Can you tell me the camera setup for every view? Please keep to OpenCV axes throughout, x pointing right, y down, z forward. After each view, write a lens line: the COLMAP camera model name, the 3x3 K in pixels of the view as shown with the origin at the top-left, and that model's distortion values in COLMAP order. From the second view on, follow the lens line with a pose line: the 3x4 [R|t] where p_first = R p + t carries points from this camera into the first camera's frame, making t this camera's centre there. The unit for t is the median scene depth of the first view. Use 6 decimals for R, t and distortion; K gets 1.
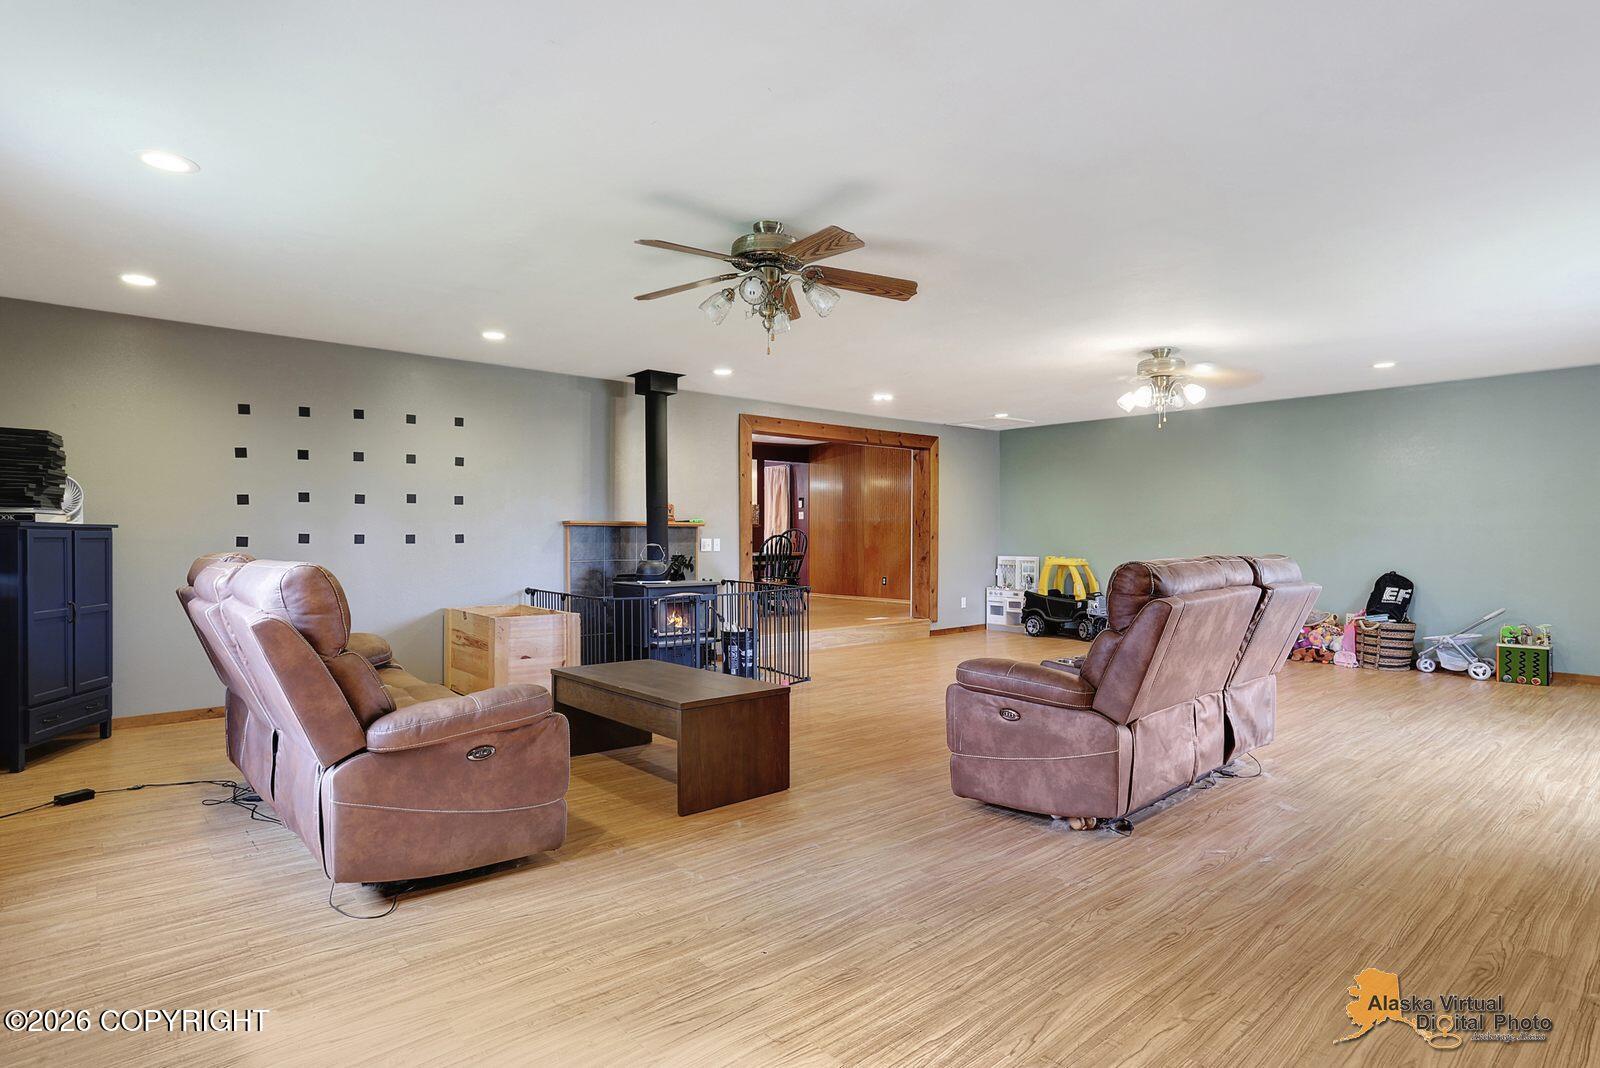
lens RADIAL K [[817.3, 0, 836.5], [0, 817.3, 538.7], [0, 0, 1]] dist [-0.046812, 0.031927]
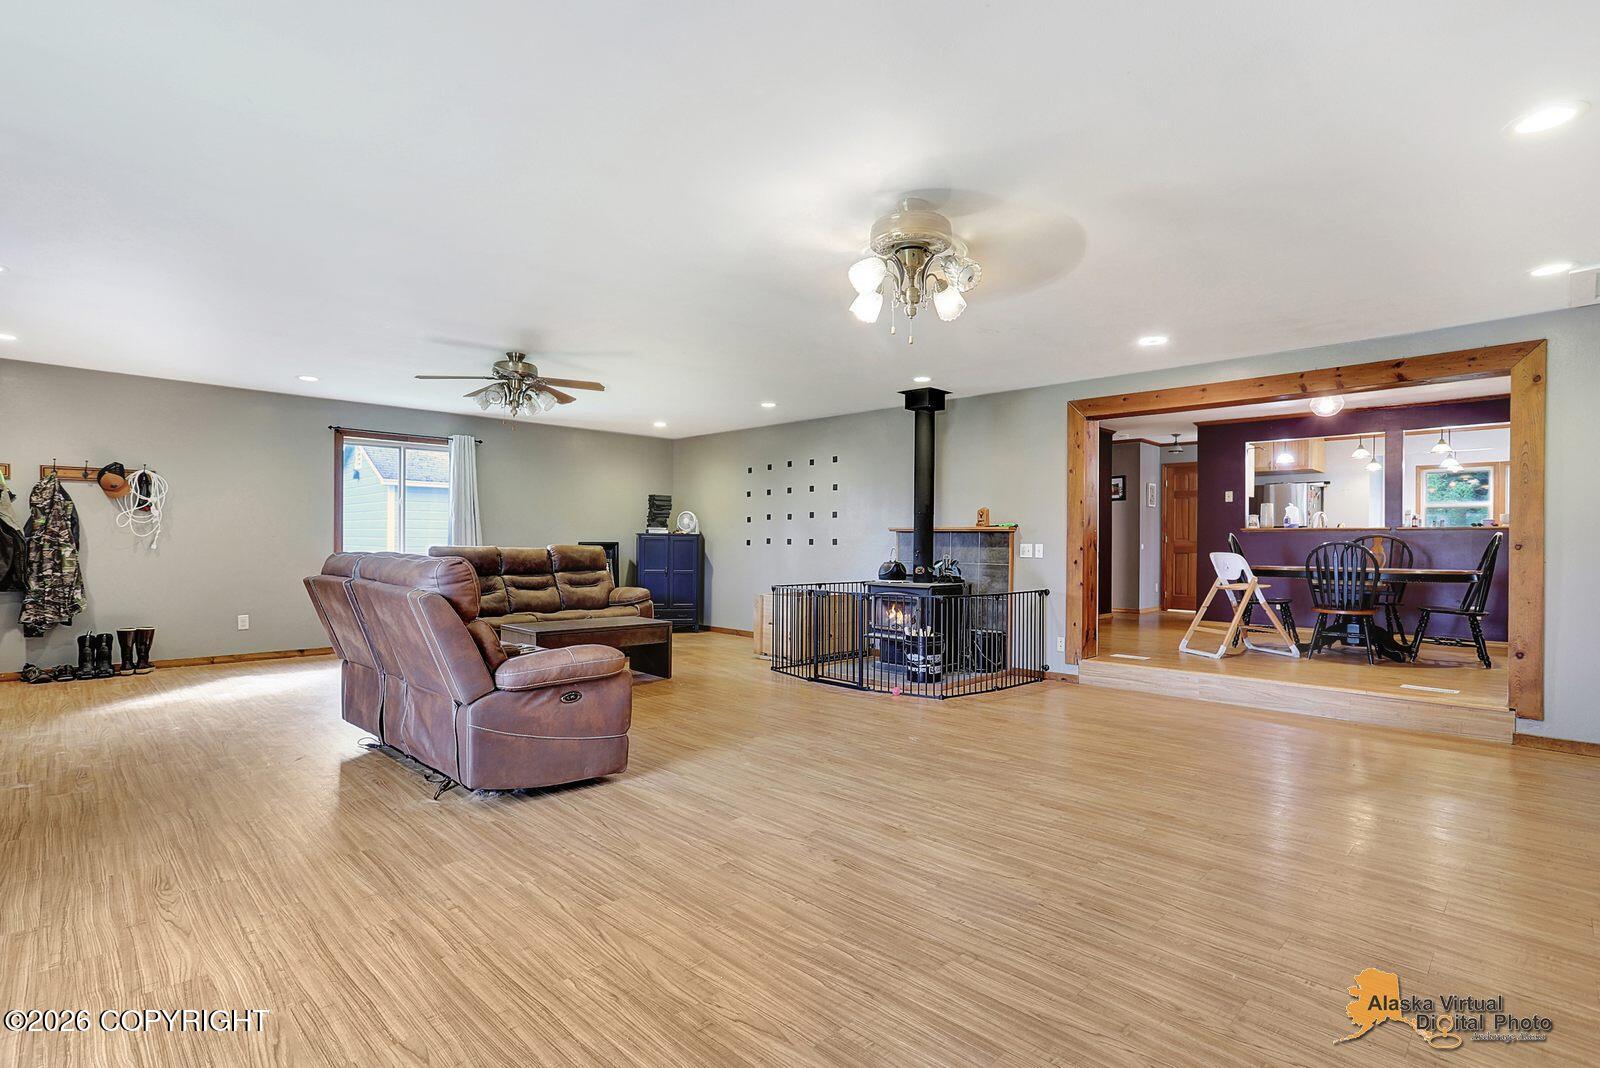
lens RADIAL K [[777.1, 0, 792.5], [0, 777.1, 543.0], [0, 0, 1]] dist [-0.052929, 0.029433]
pose [[0.055411, 0.003856, -0.998456, 0.976786], [-0.009386, 0.999950, 0.003341, -0.002046], [0.998420, 0.009187, 0.055444, 0.939237]]
